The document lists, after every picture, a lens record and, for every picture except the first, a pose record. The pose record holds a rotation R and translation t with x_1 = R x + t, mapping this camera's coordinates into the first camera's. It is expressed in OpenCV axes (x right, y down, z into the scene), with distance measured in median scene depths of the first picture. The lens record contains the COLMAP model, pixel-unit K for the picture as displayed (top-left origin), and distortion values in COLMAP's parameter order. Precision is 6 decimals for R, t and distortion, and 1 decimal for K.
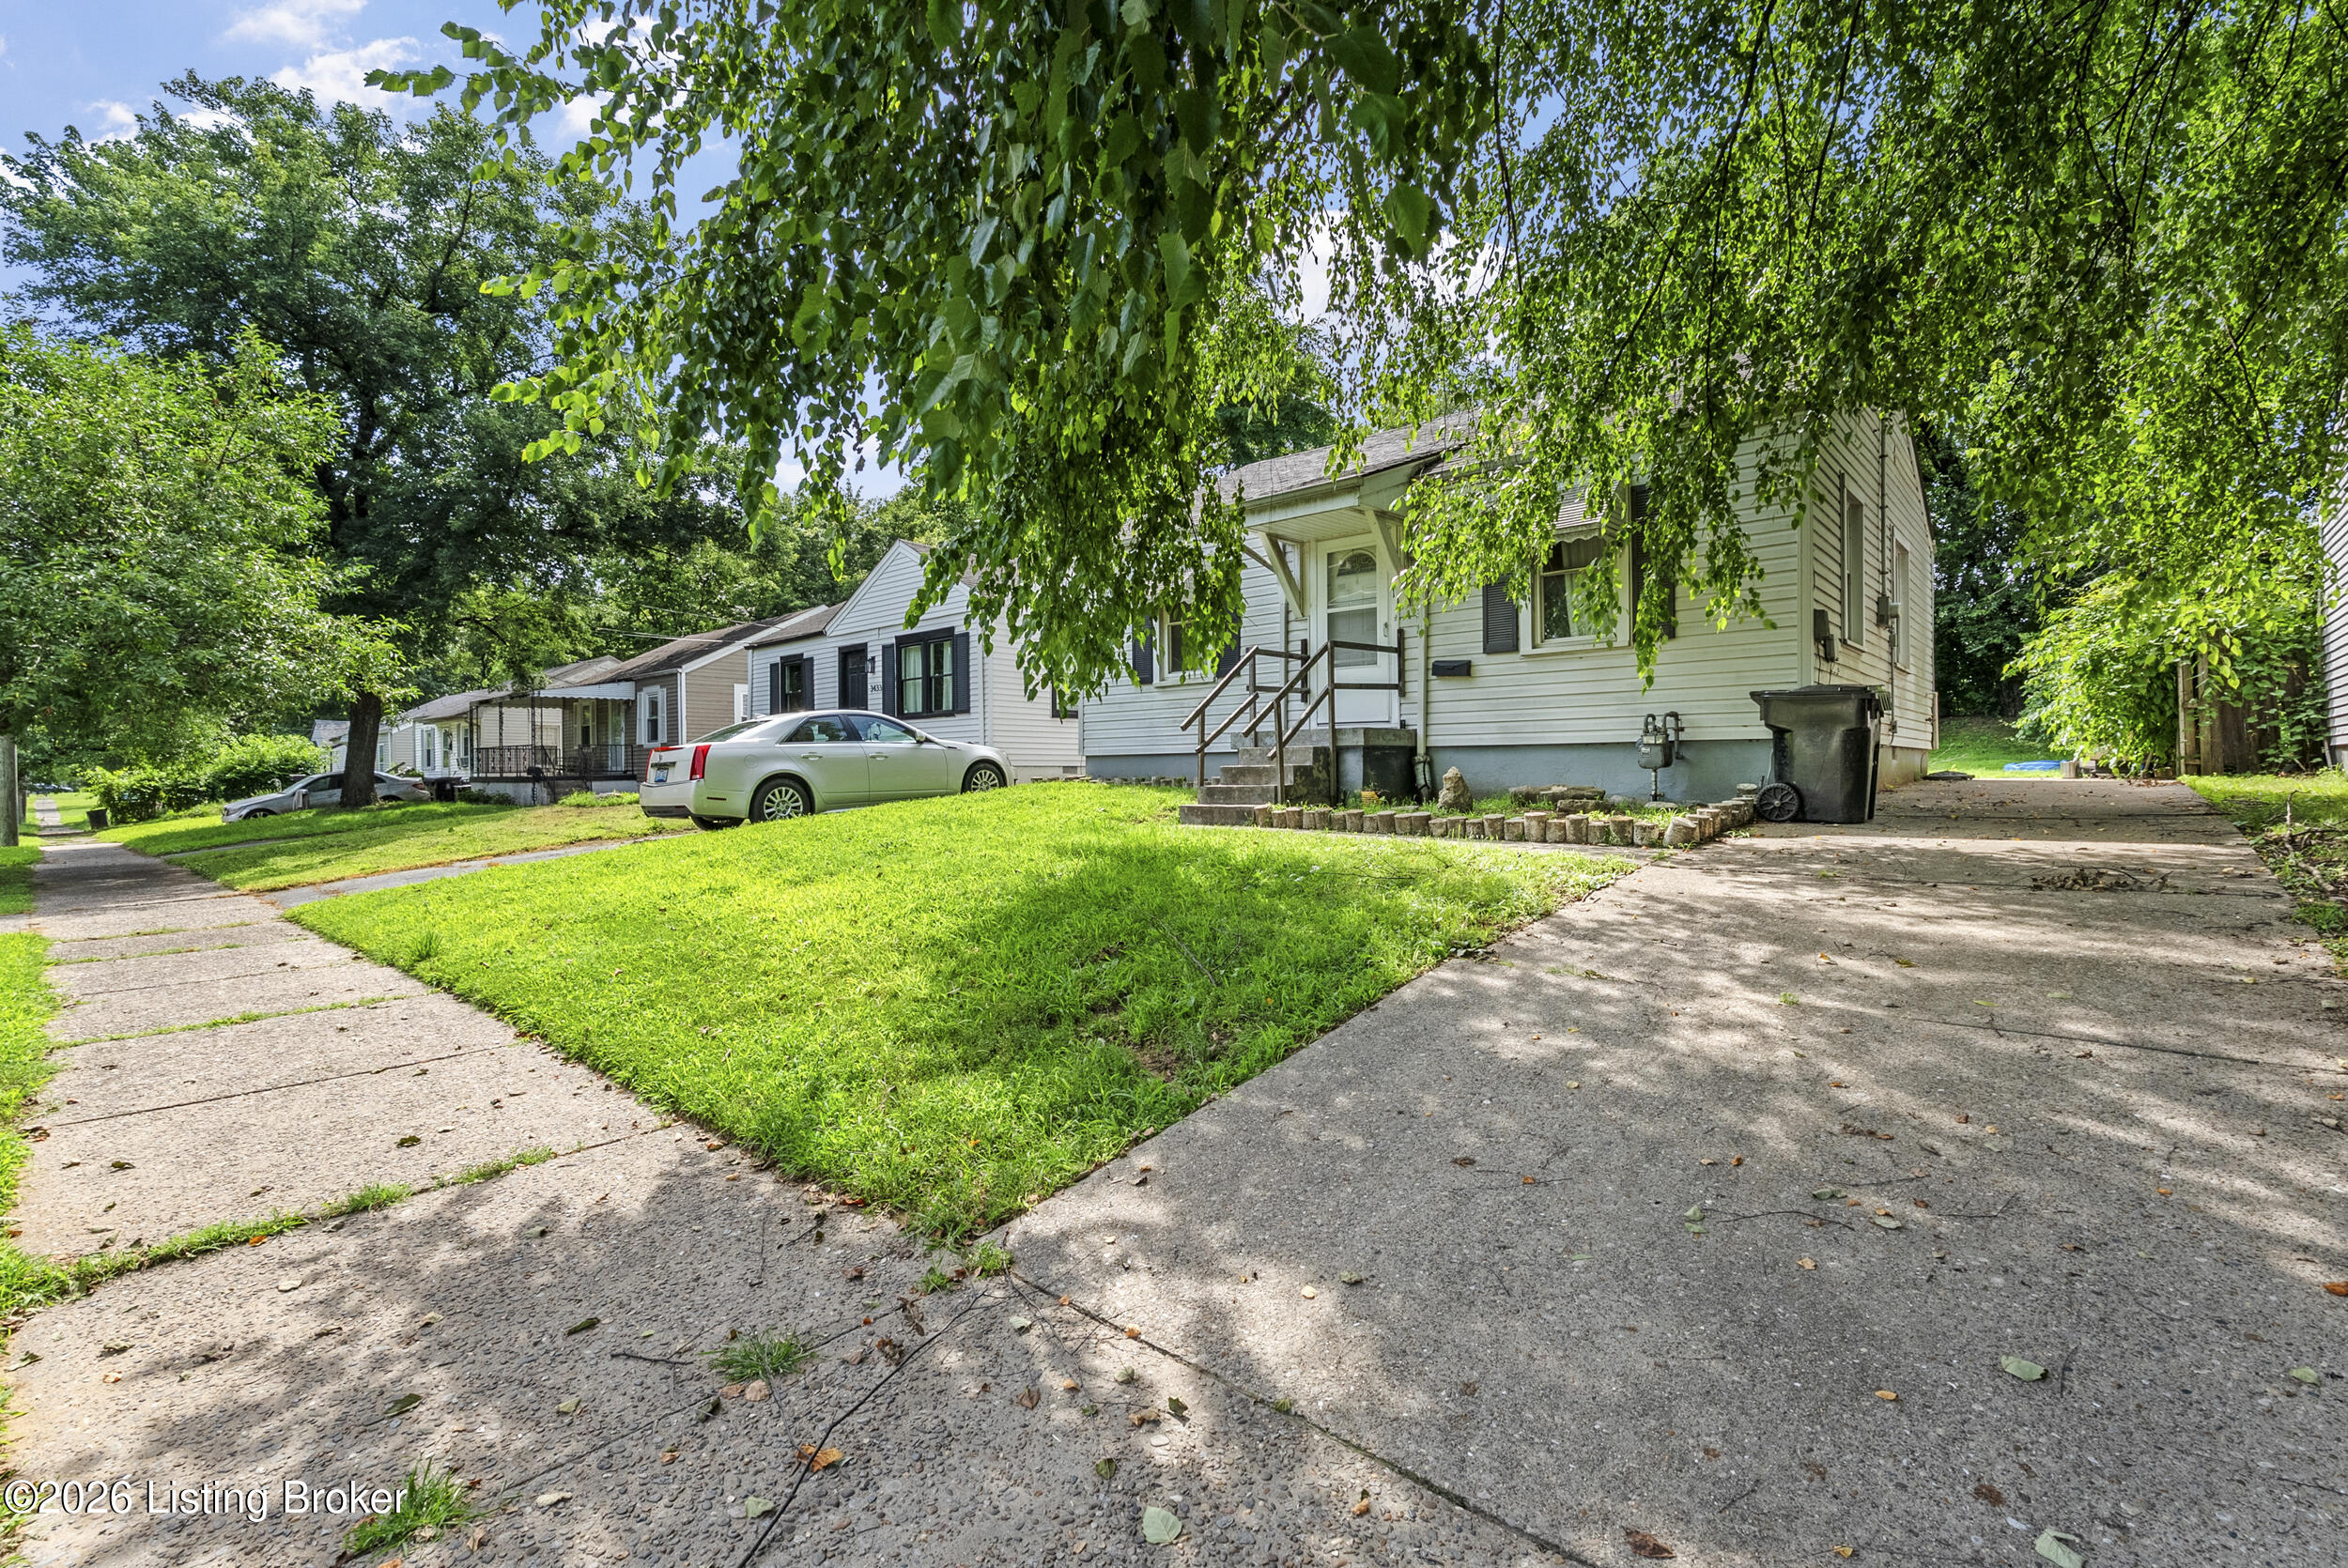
lens RADIAL K [[1129.2, 0, 1174.0], [0, 1129.2, 784.0], [0, 0, 1]] dist [0.063040, 0.000113]
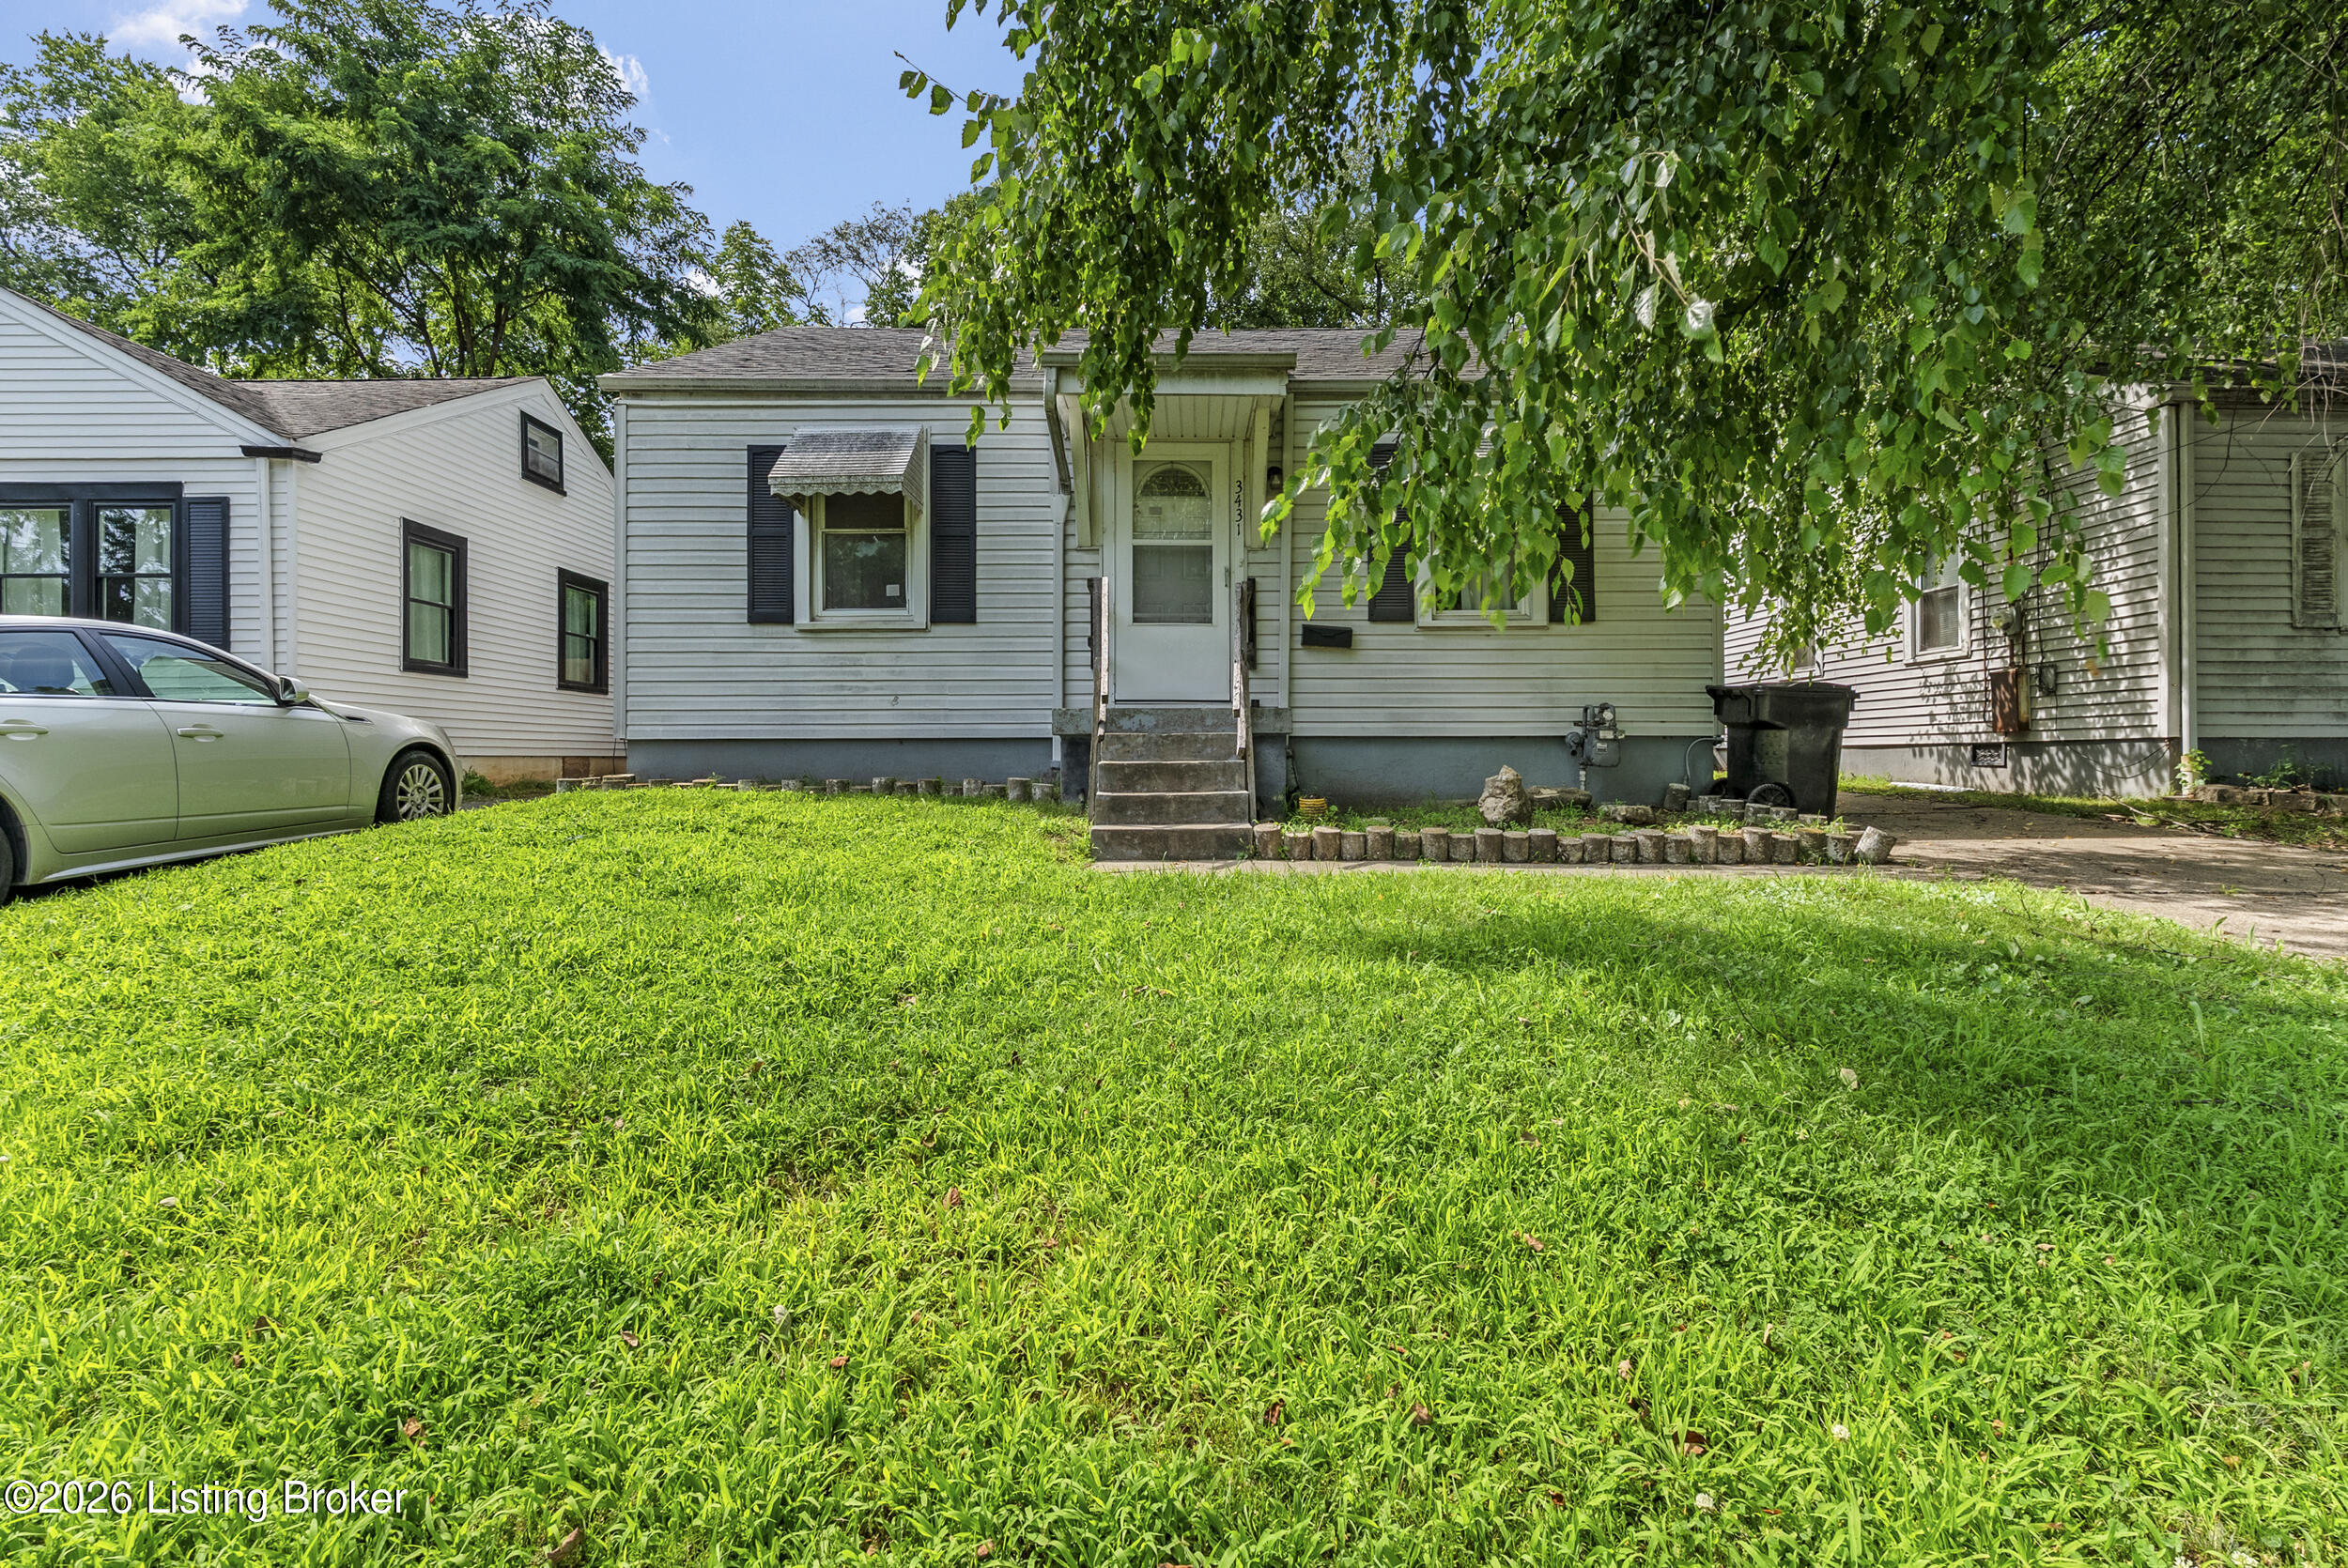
lens RADIAL K [[1129.2, 0, 1174.0], [0, 1129.2, 784.0], [0, 0, 1]] dist [0.063040, 0.000113]
pose [[0.751597, -0.003442, 0.659614, -0.330703], [0.003955, 0.999992, 0.000712, -0.003940], [-0.659611, 0.002073, 0.751604, 0.492628]]
